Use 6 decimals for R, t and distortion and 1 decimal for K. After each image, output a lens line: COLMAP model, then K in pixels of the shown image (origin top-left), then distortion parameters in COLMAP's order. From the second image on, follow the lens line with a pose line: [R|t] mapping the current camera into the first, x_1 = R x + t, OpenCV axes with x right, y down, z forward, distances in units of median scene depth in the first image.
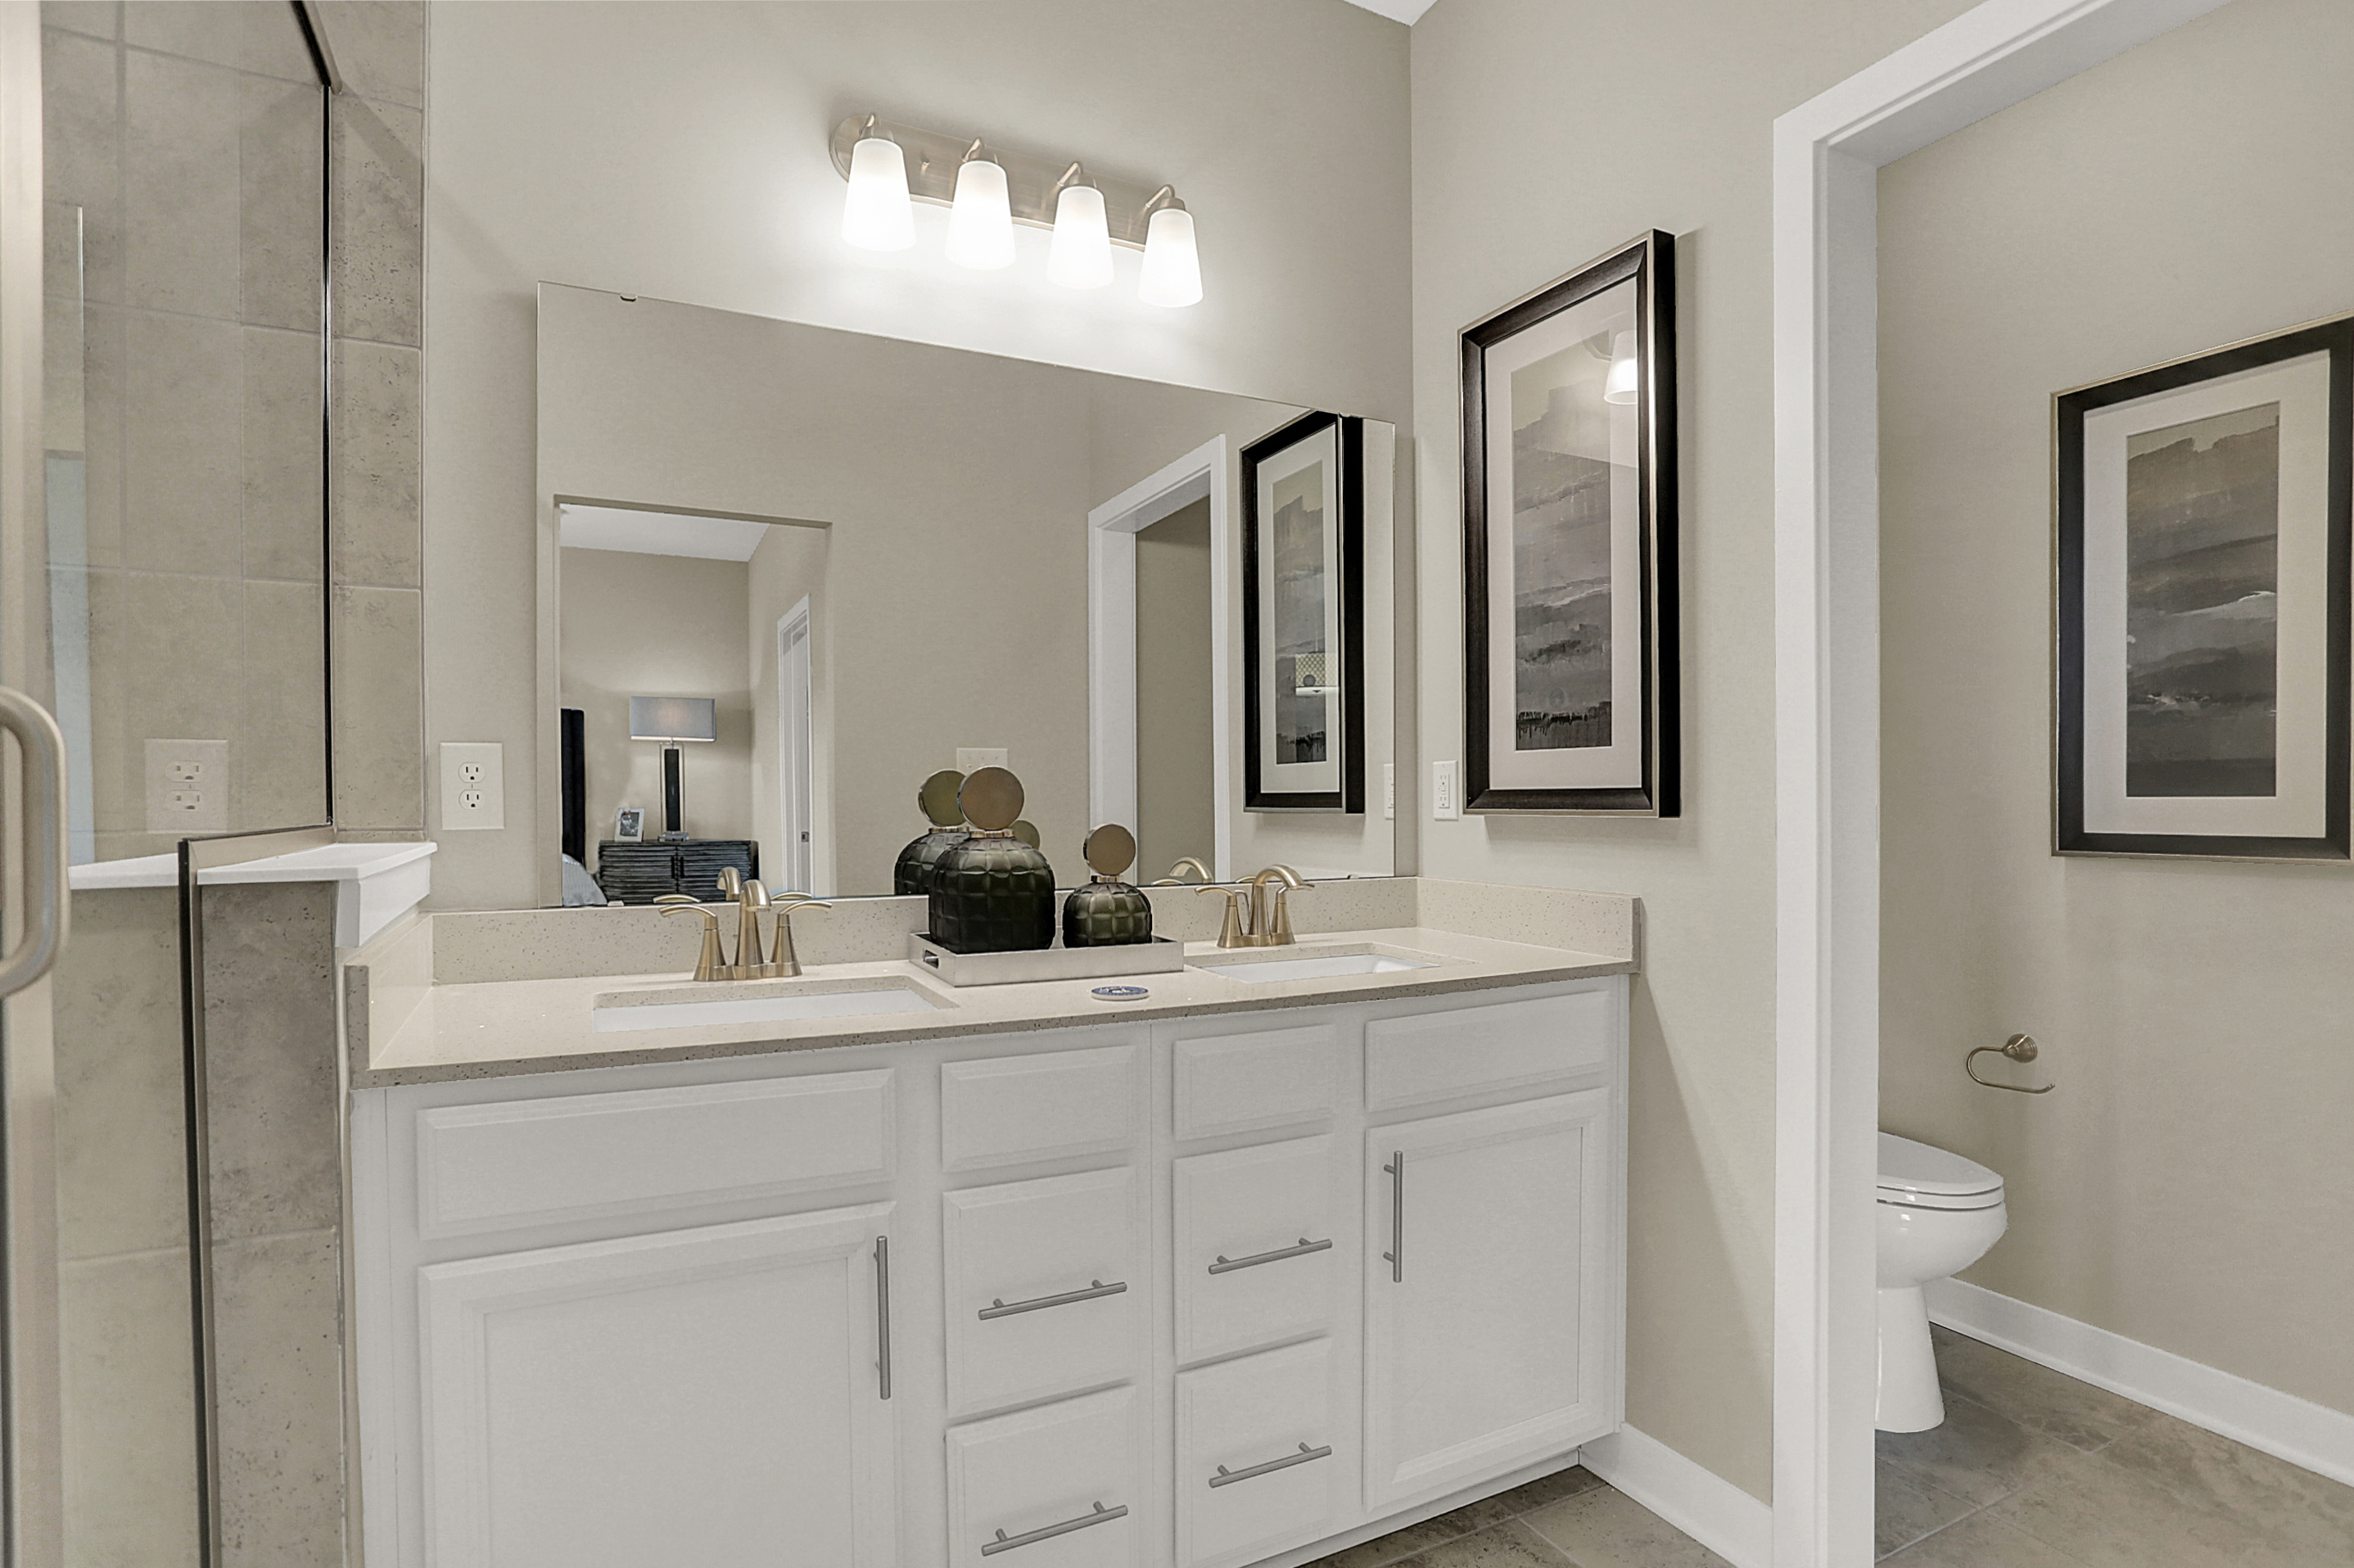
lens RADIAL K [[1154.5, 0, 1184.0], [0, 1154.5, 772.3], [0, 0, 1]] dist [-0.066842, 0.025949]
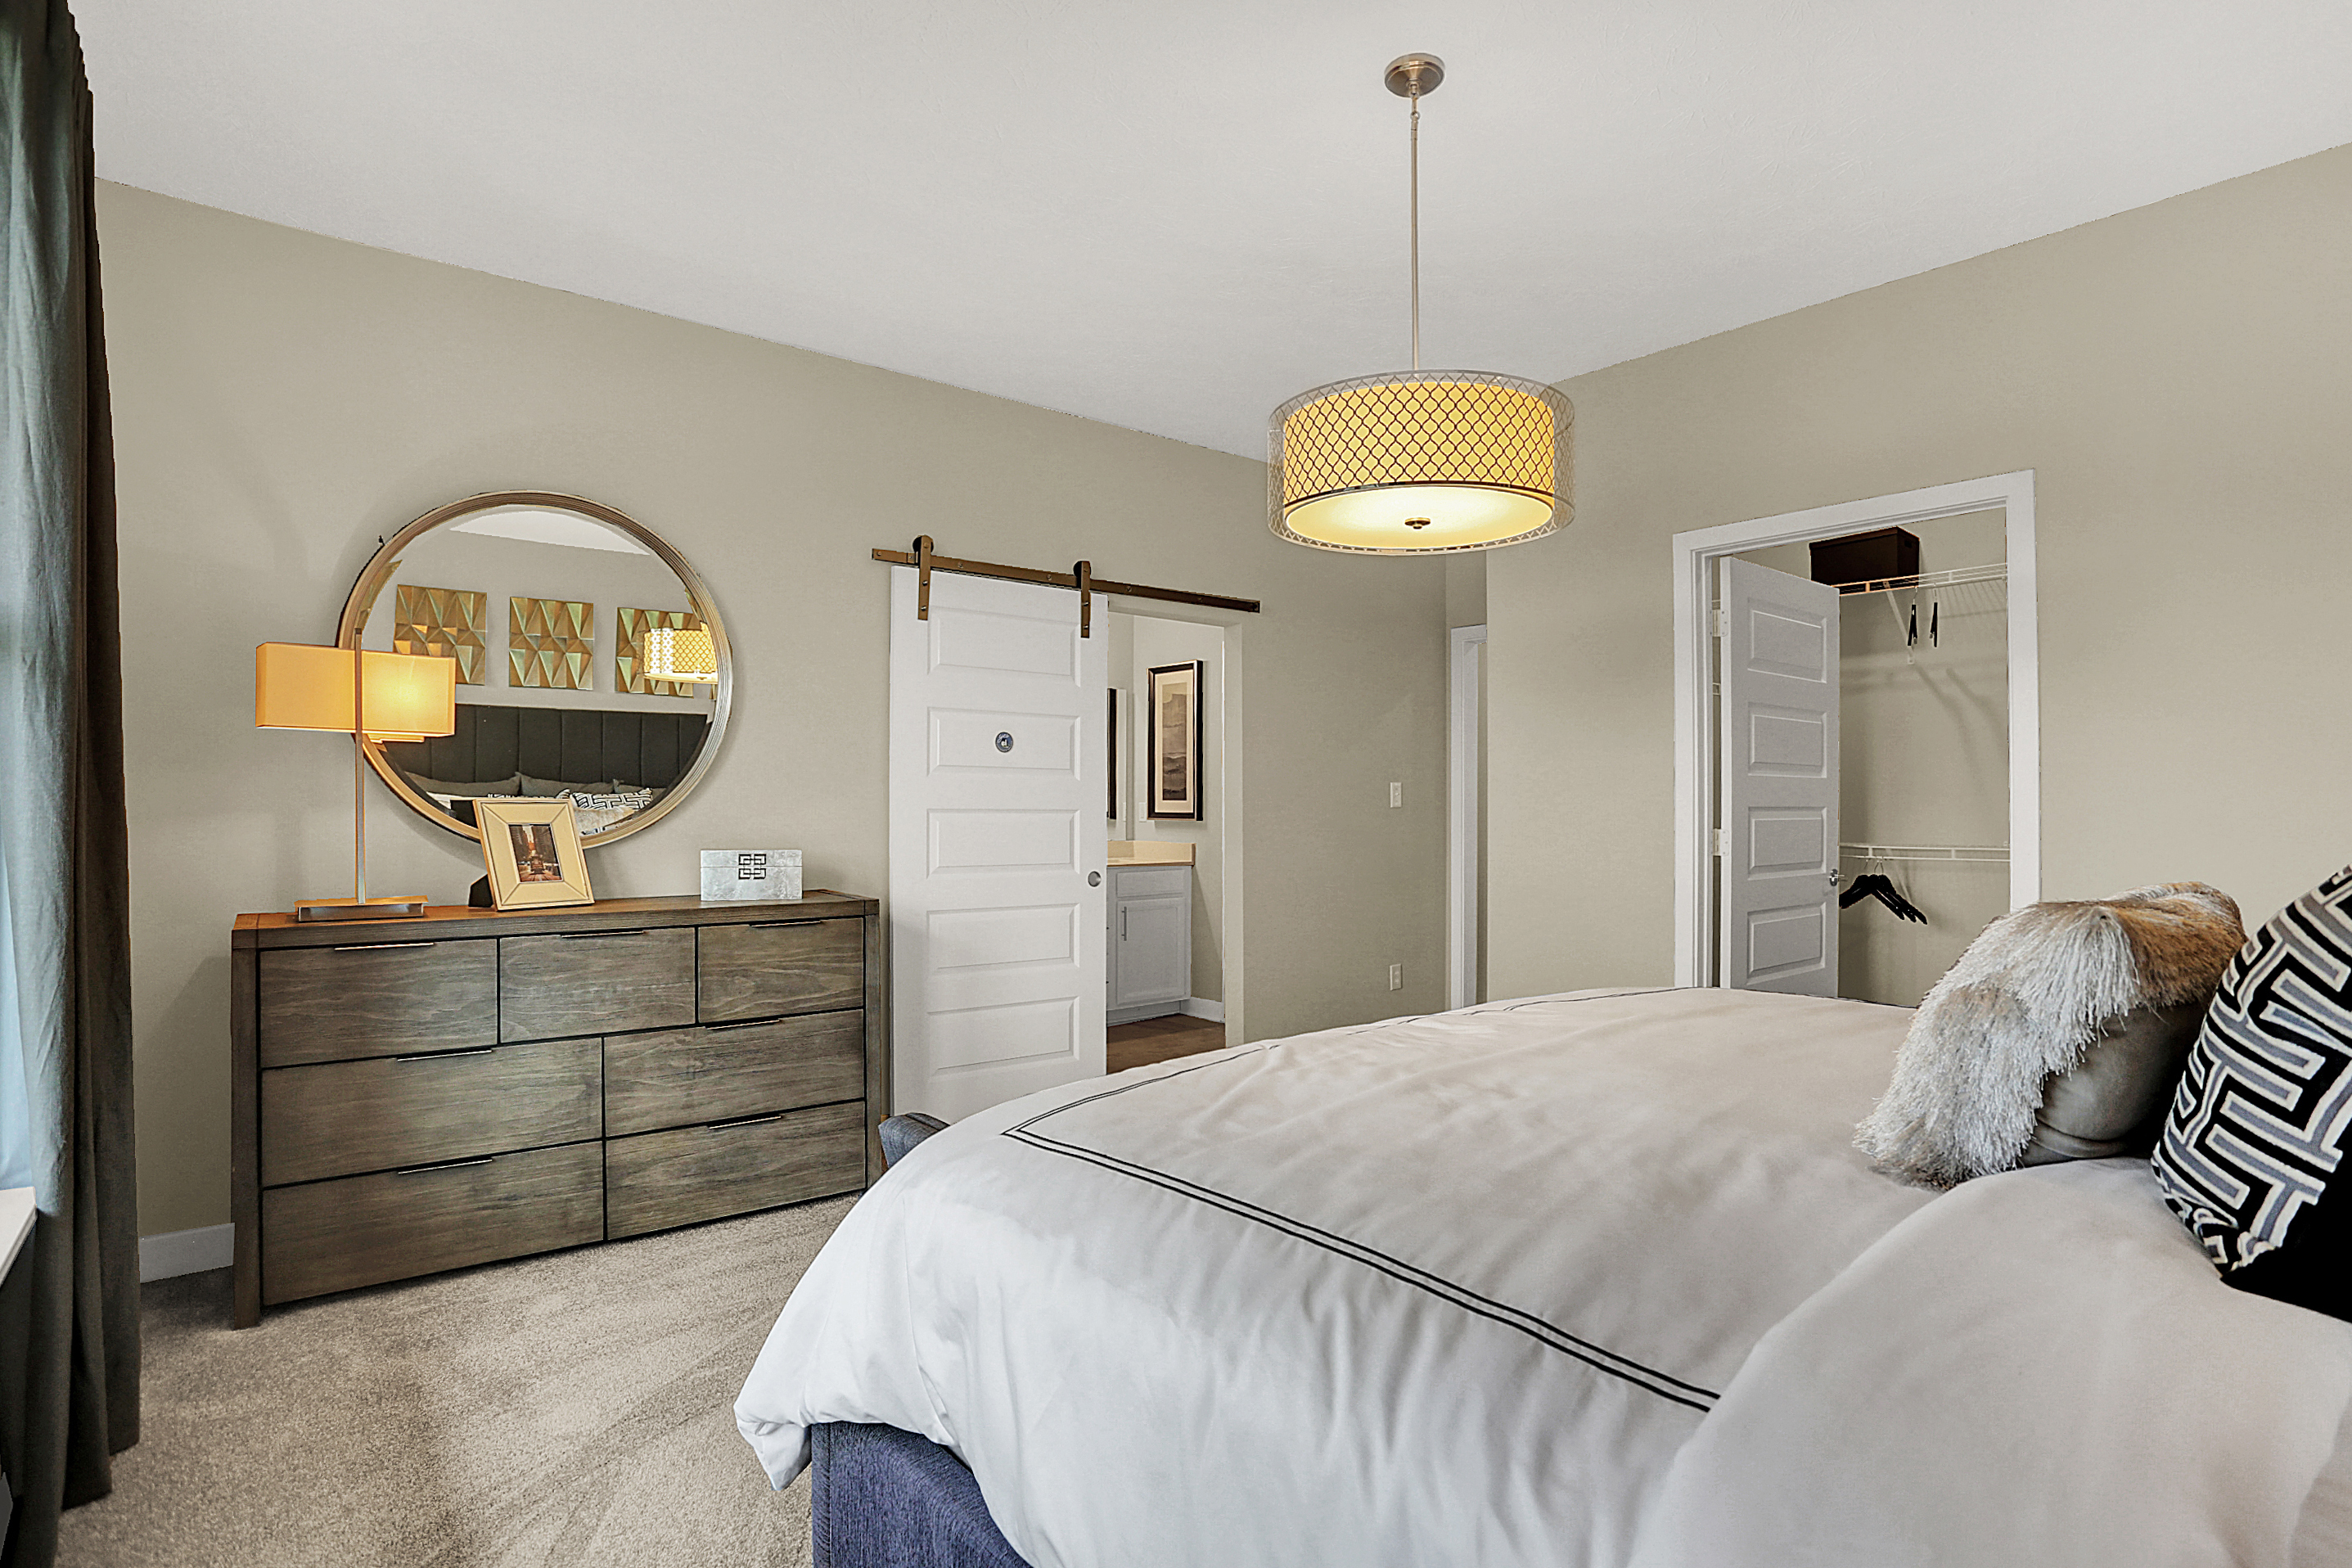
lens RADIAL K [[1153.5, 0, 1183.0], [0, 1153.5, 772.3], [0, 0, 1]] dist [-0.066842, 0.025949]
pose [[0.975495, 0.010545, 0.219767, -0.386027], [-0.009853, 0.999942, -0.004241, -0.086601], [-0.219799, 0.001971, 0.975543, -2.268740]]
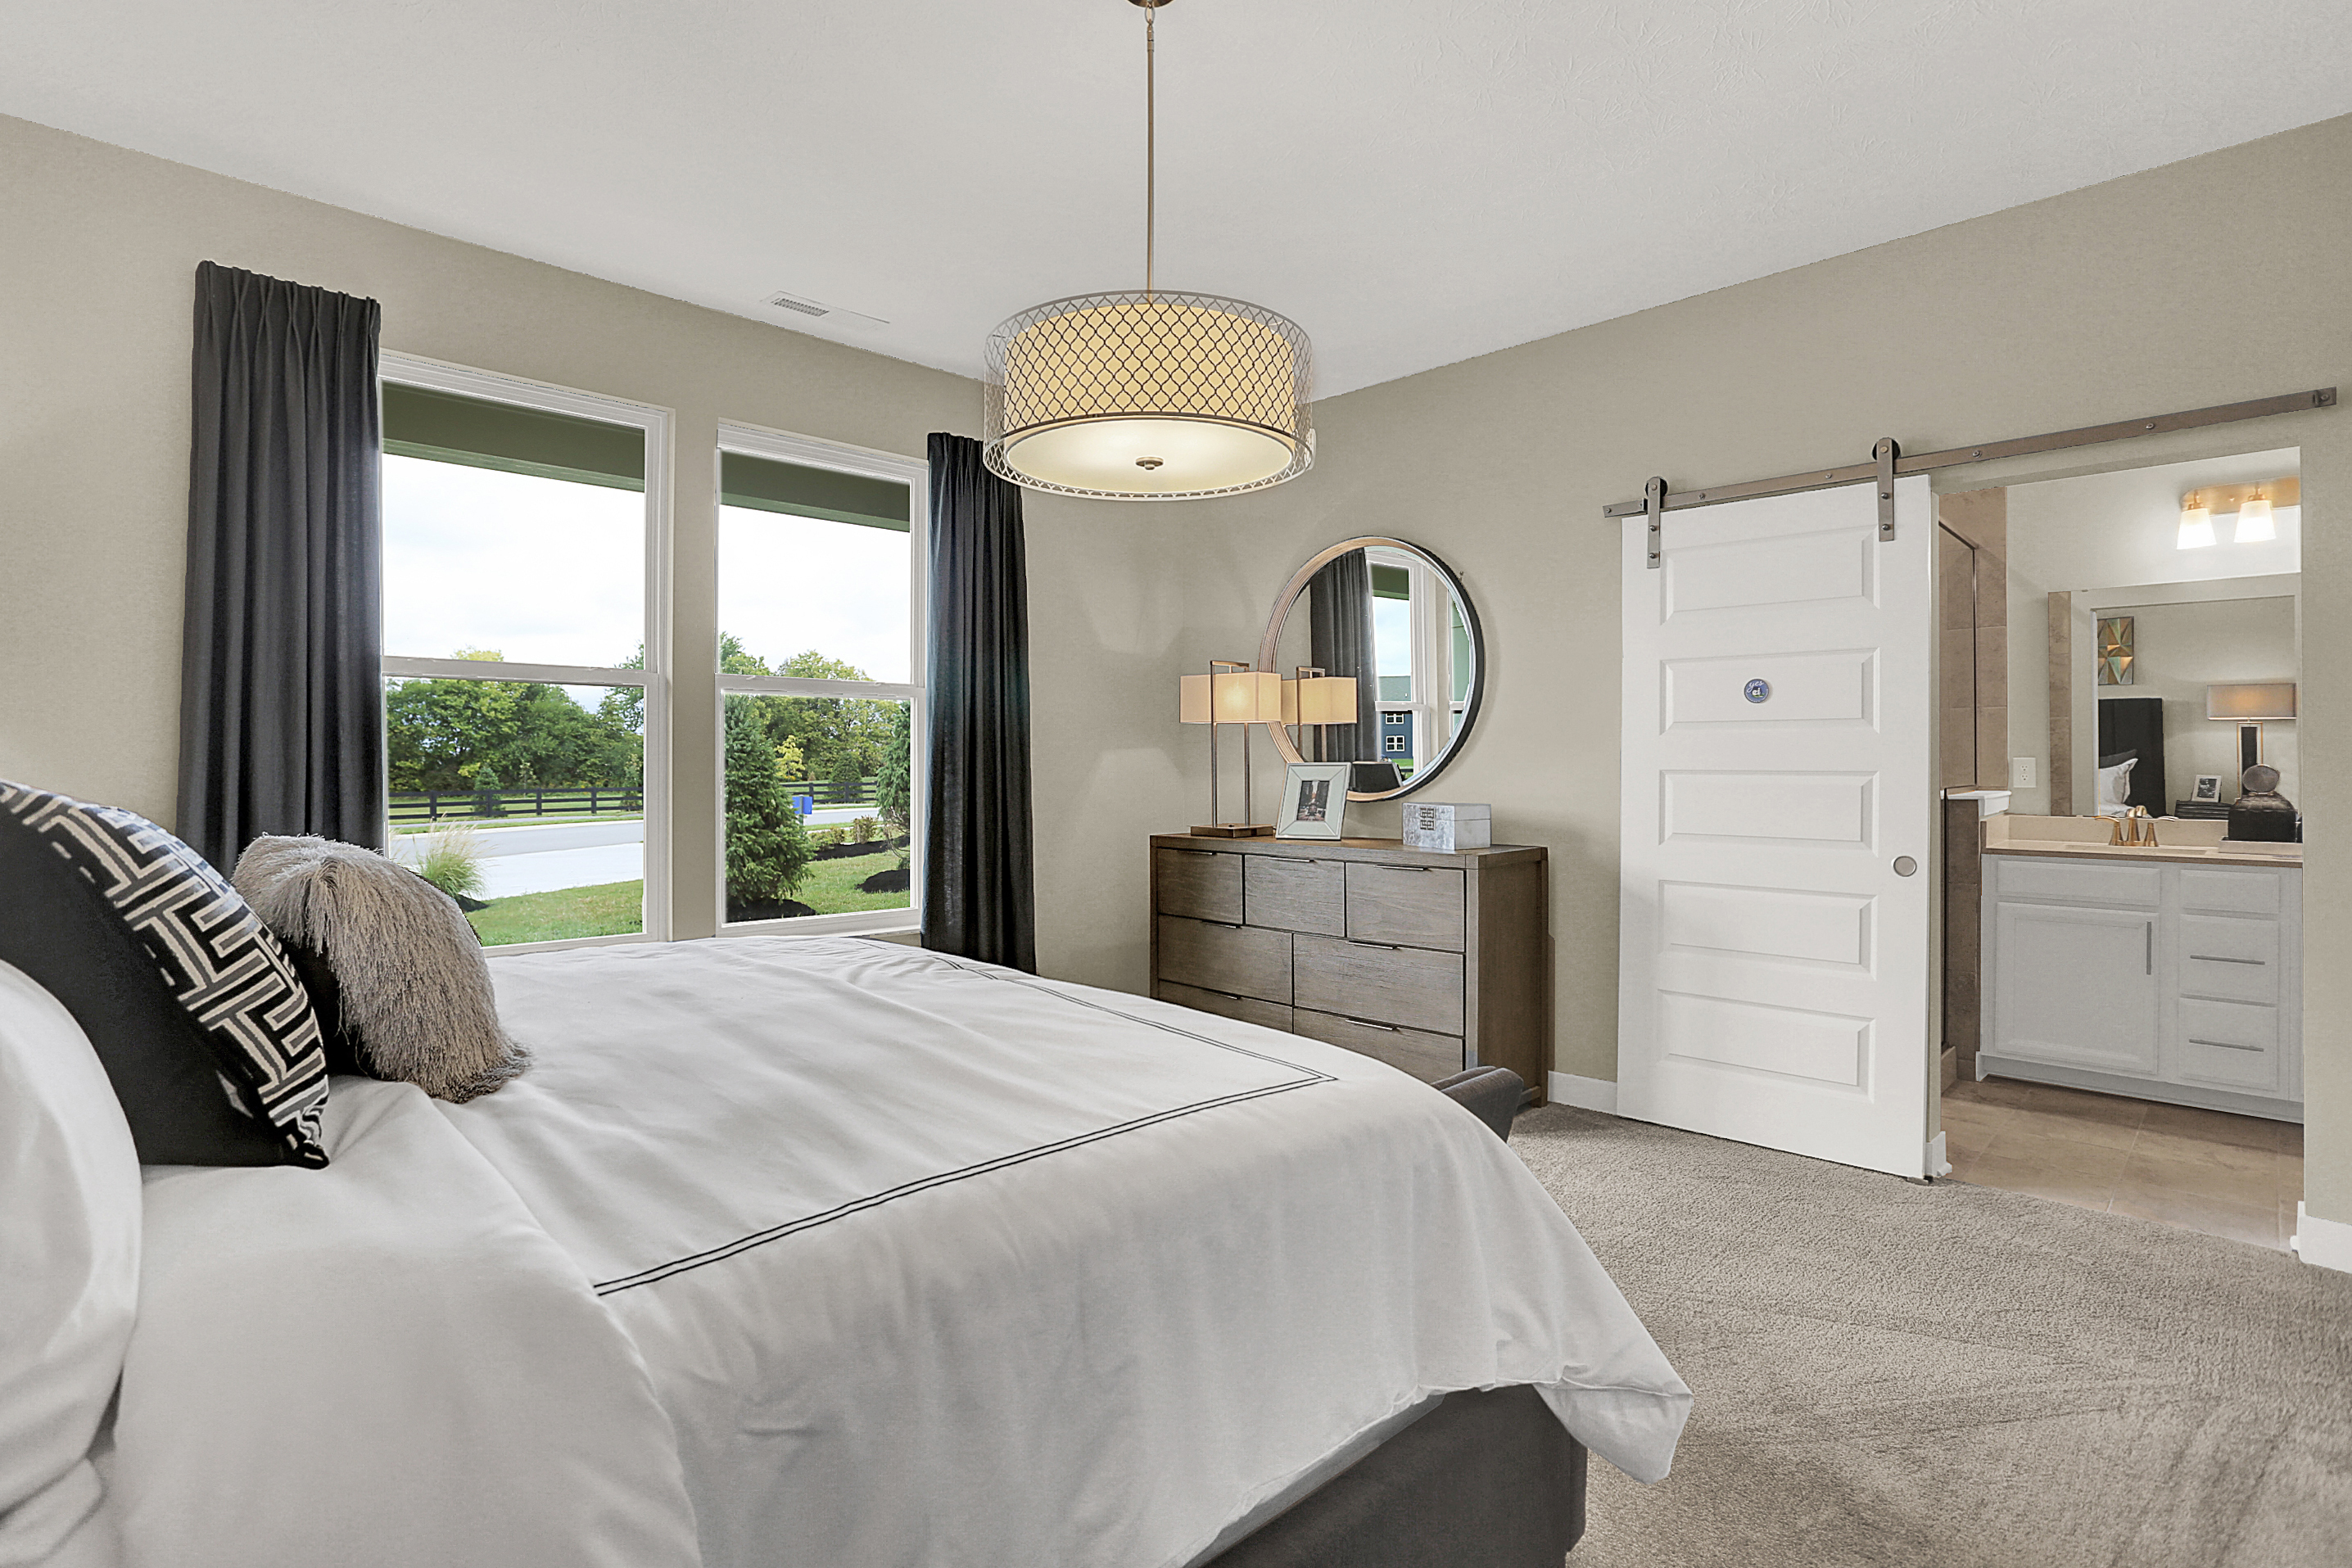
lens RADIAL K [[1143.8, 0, 1238.9], [0, 1143.8, 821.1], [0, 0, 1]] dist [-0.004527, -0.000359]
pose [[0.345665, 0.043489, -0.937350, 1.122440], [0.029484, 0.997929, 0.057173, -0.072793], [0.937895, -0.047400, 0.343666, -1.500970]]
